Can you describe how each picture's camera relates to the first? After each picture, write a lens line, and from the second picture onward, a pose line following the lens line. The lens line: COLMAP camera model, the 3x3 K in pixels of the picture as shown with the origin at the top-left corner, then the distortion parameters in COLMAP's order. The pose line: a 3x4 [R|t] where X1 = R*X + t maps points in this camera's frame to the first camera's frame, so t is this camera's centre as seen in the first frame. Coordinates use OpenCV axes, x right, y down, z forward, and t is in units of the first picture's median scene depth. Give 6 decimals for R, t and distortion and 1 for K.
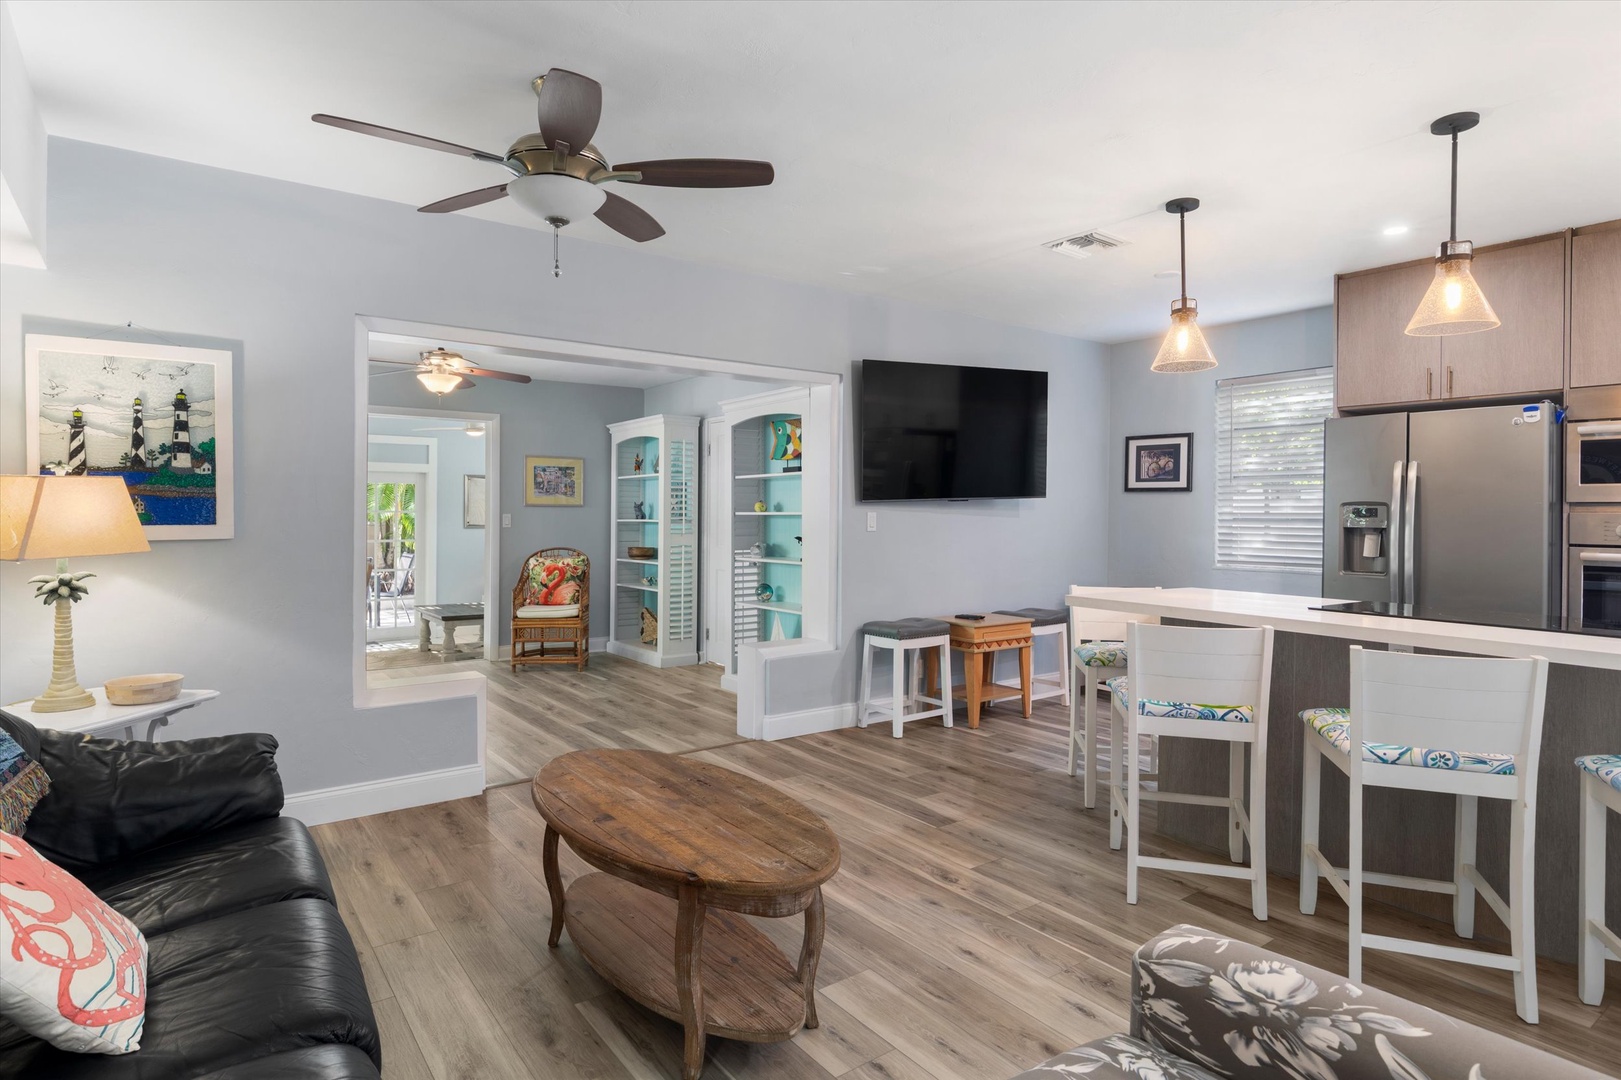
lens RADIAL K [[879.8, 0, 776.6], [0, 879.8, 502.9], [0, 0, 1]] dist [-0.005638, 0.000455]
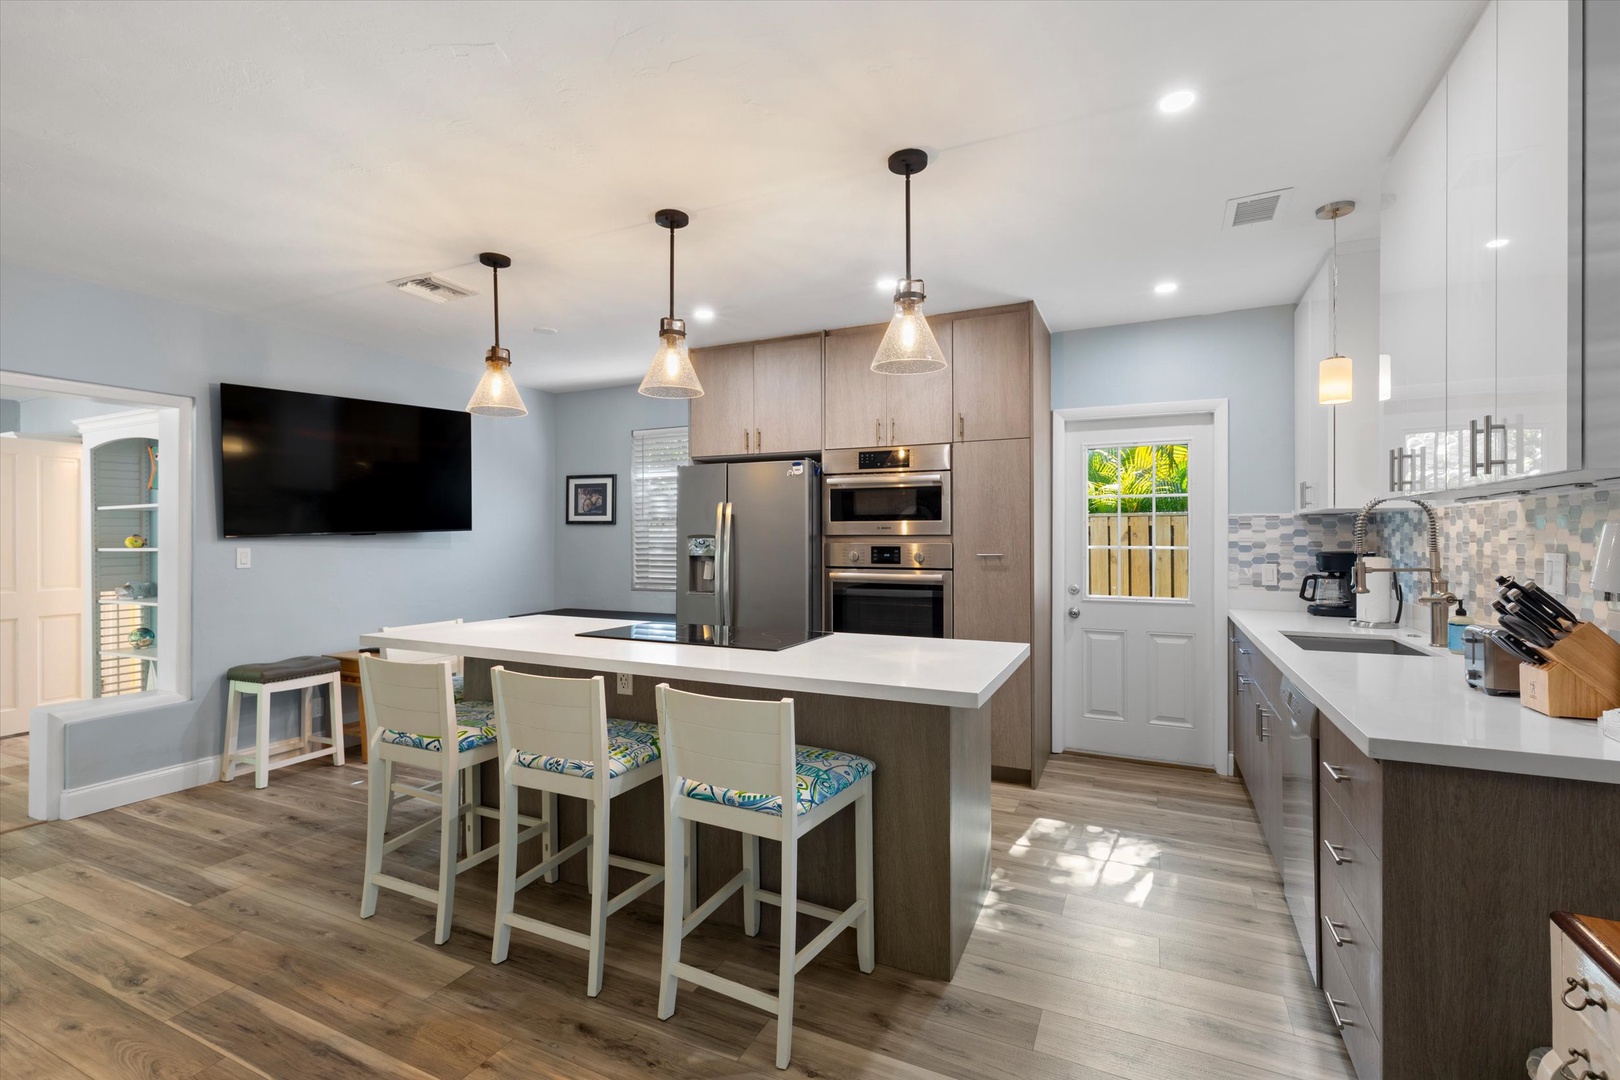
lens RADIAL K [[740.9, 0, 798.1], [0, 740.9, 534.0], [0, 0, 1]] dist [0.003898, 0.002489]
pose [[0.877597, -0.006998, 0.479348, 0.260084], [0.002054, 0.999939, 0.010839, -0.012686], [-0.479395, -0.008528, 0.877558, 0.026284]]
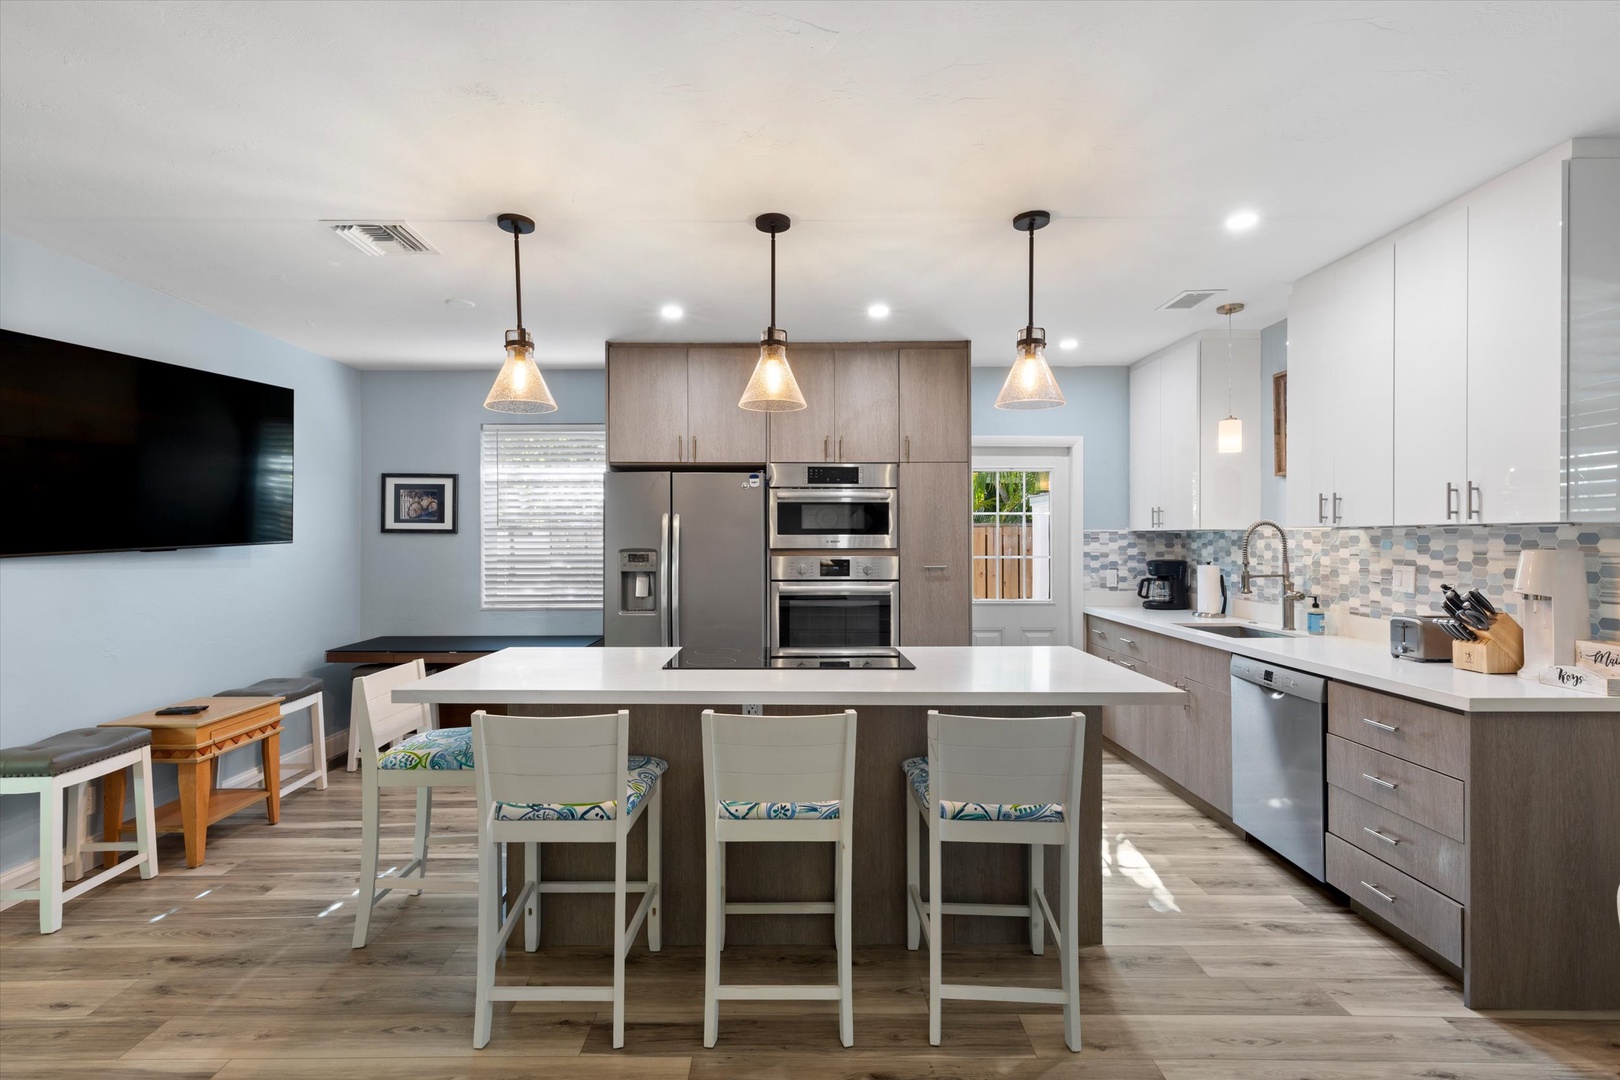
lens RADIAL K [[740.9, 0, 802.7], [0, 740.9, 538.0], [0, 0, 1]] dist [0.003898, 0.002489]
pose [[0.577907, -0.008965, 0.816053, 0.014977], [-0.004900, 0.999884, 0.014455, -0.026801], [-0.816088, -0.012353, 0.577796, 0.244362]]
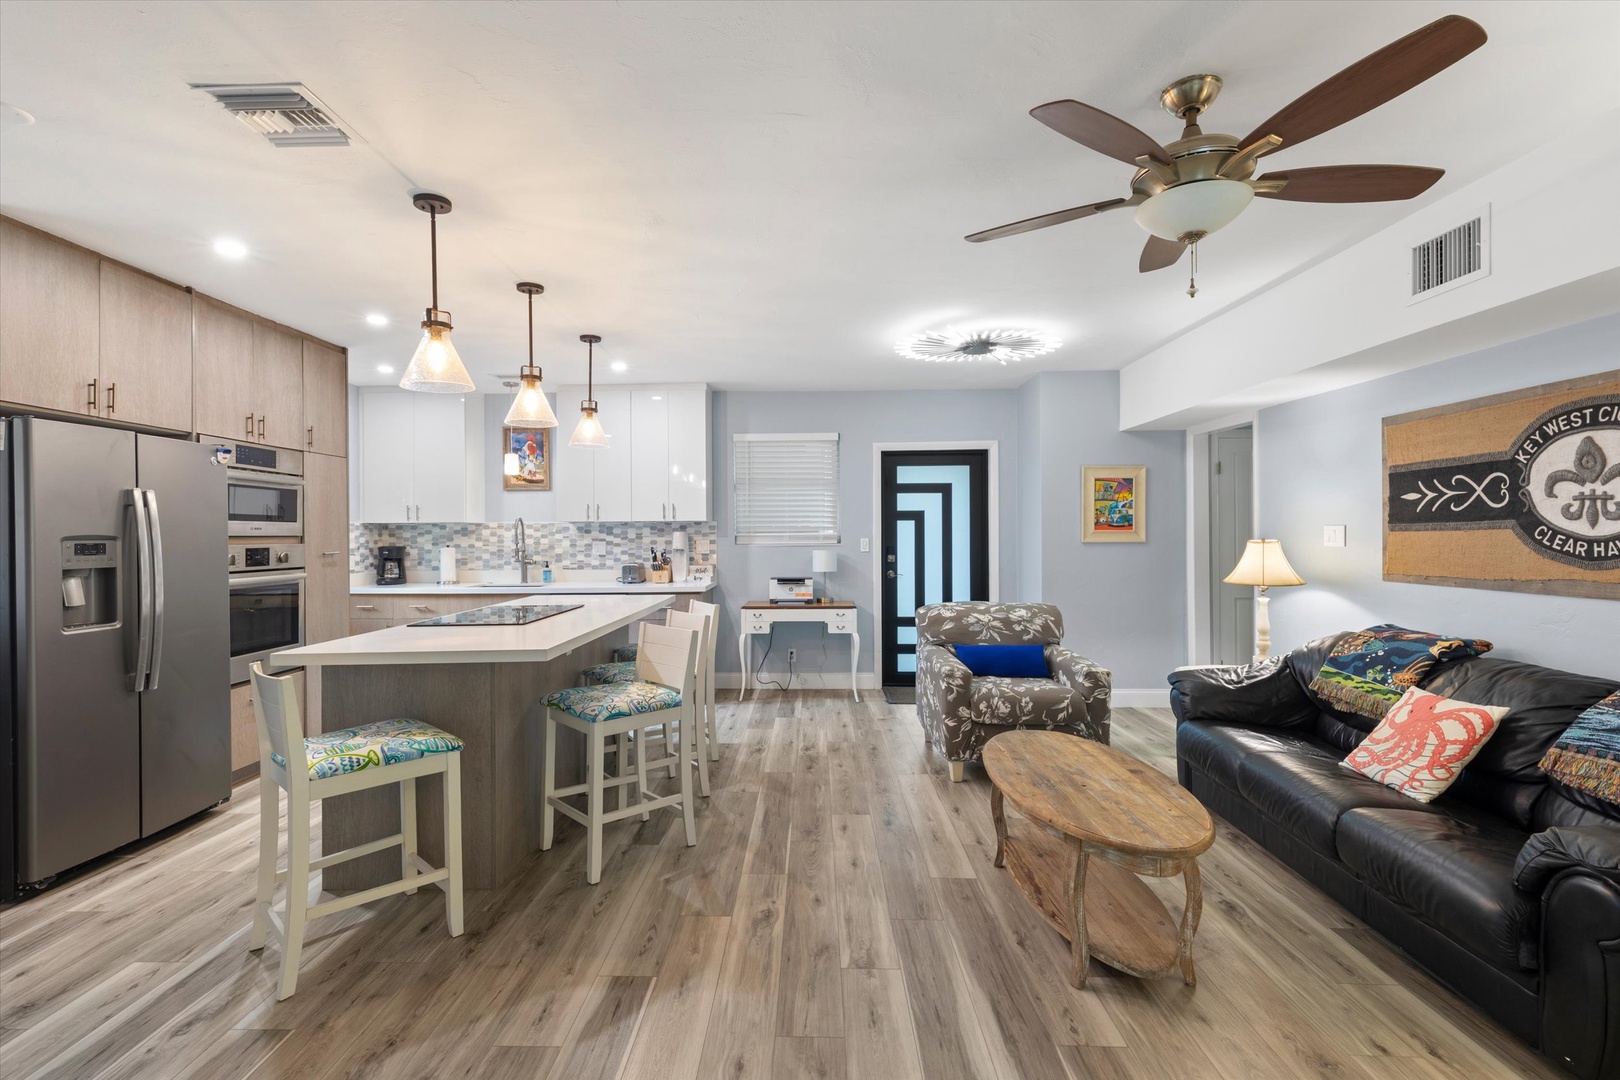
lens RADIAL K [[740.9, 0, 803.3], [0, 740.9, 538.0], [0, 0, 1]] dist [0.003898, 0.002489]
pose [[-0.810051, -0.004747, 0.586341, -0.207536], [-0.006977, 0.999974, -0.001542, -0.002607], [-0.586318, -0.005340, -0.810063, 1.031539]]
